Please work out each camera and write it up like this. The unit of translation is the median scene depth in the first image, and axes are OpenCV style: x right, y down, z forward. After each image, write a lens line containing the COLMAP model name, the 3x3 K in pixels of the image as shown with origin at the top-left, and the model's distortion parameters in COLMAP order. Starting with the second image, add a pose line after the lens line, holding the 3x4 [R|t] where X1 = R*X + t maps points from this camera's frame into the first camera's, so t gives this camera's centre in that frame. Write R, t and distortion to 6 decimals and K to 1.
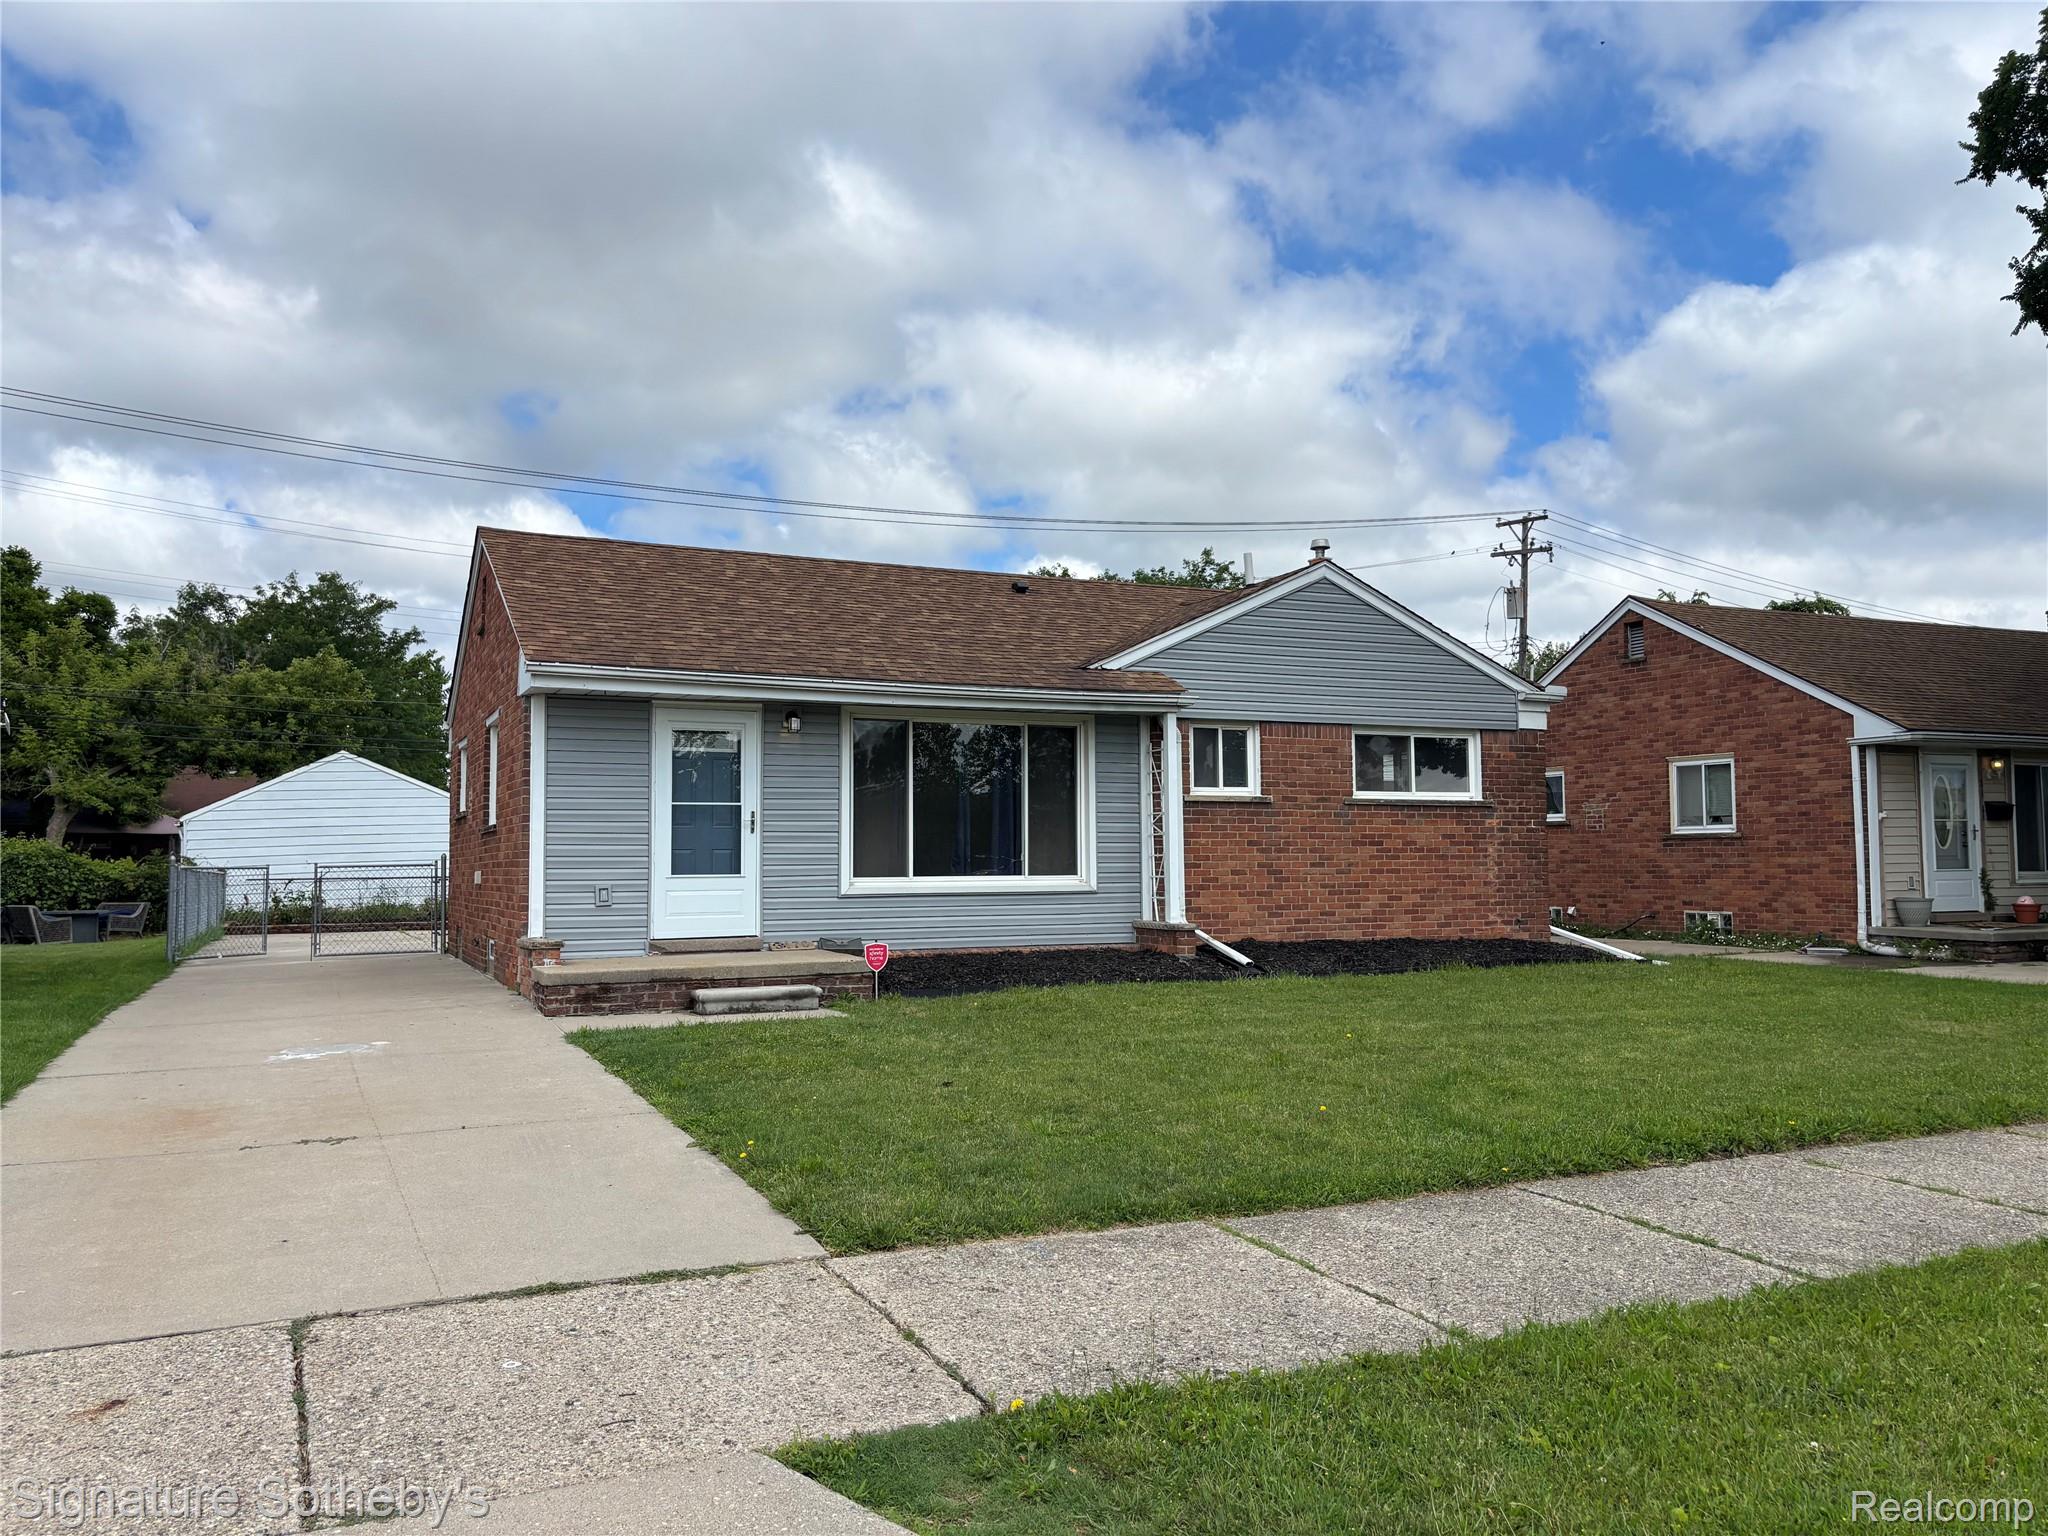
lens RADIAL K [[1557.5, 0, 1055.8], [0, 1557.5, 776.1], [0, 0, 1]] dist [0.169740, 0.001970]
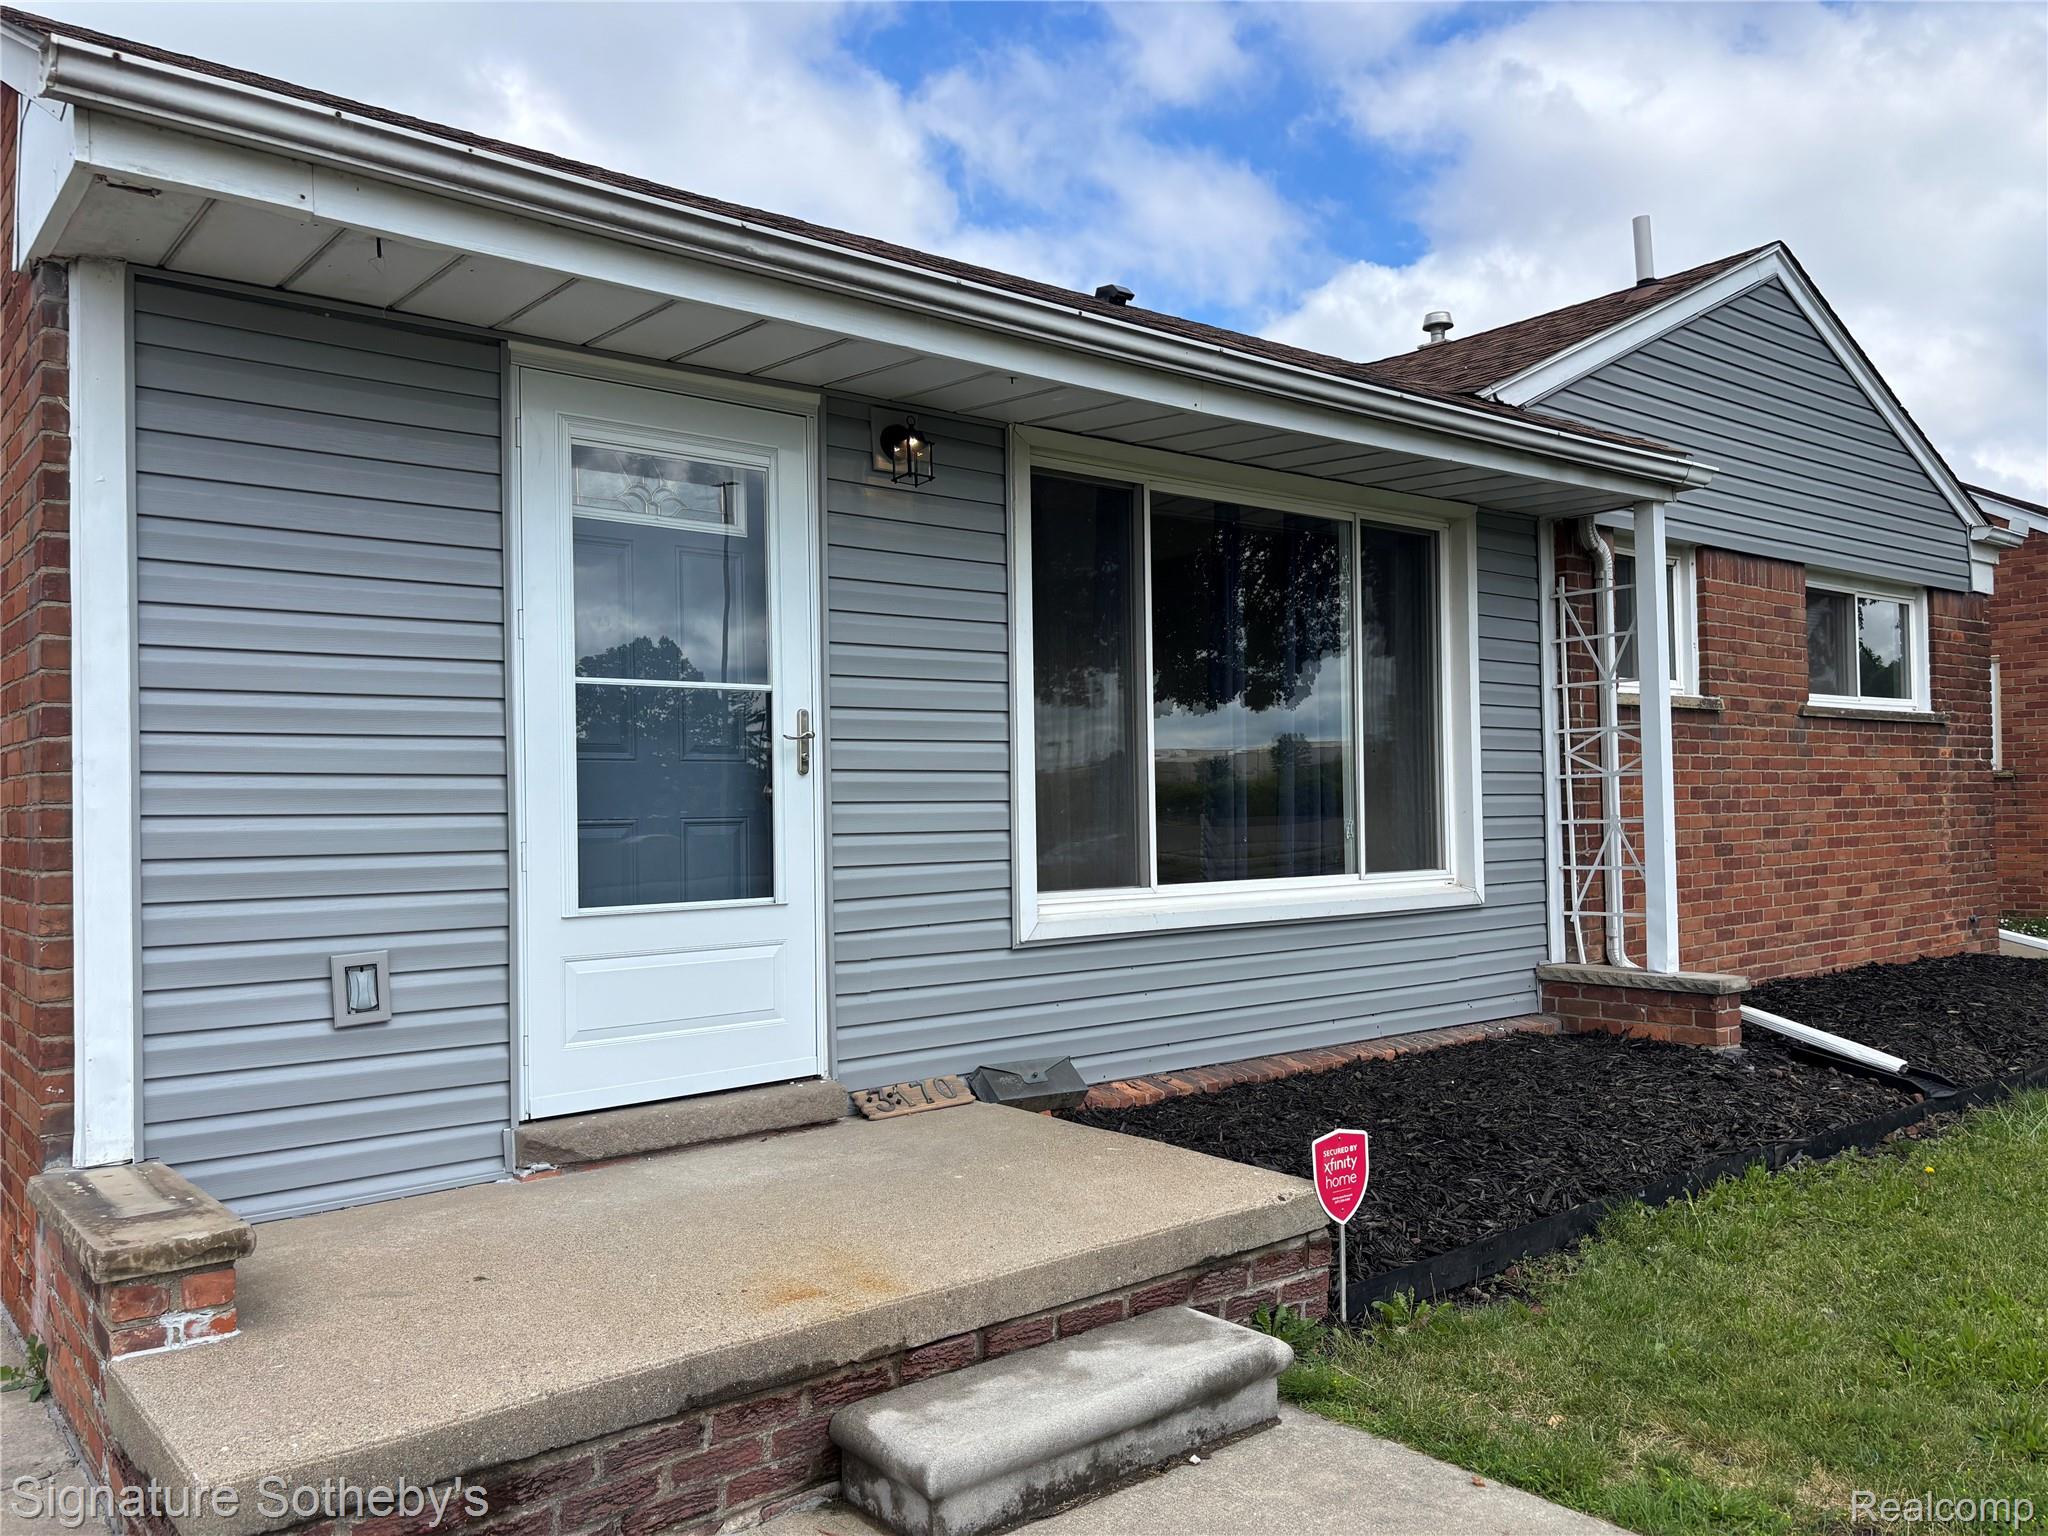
lens RADIAL K [[1571.3, 0, 1024.0], [0, 1571.3, 768.0], [0, 0, 1]] dist [0.044848, 0.003524]
pose [[0.986052, -0.010275, 0.166123, -0.179584], [0.006833, 0.999750, 0.021283, 0.024713], [-0.166300, -0.019851, 0.985875, 0.582564]]
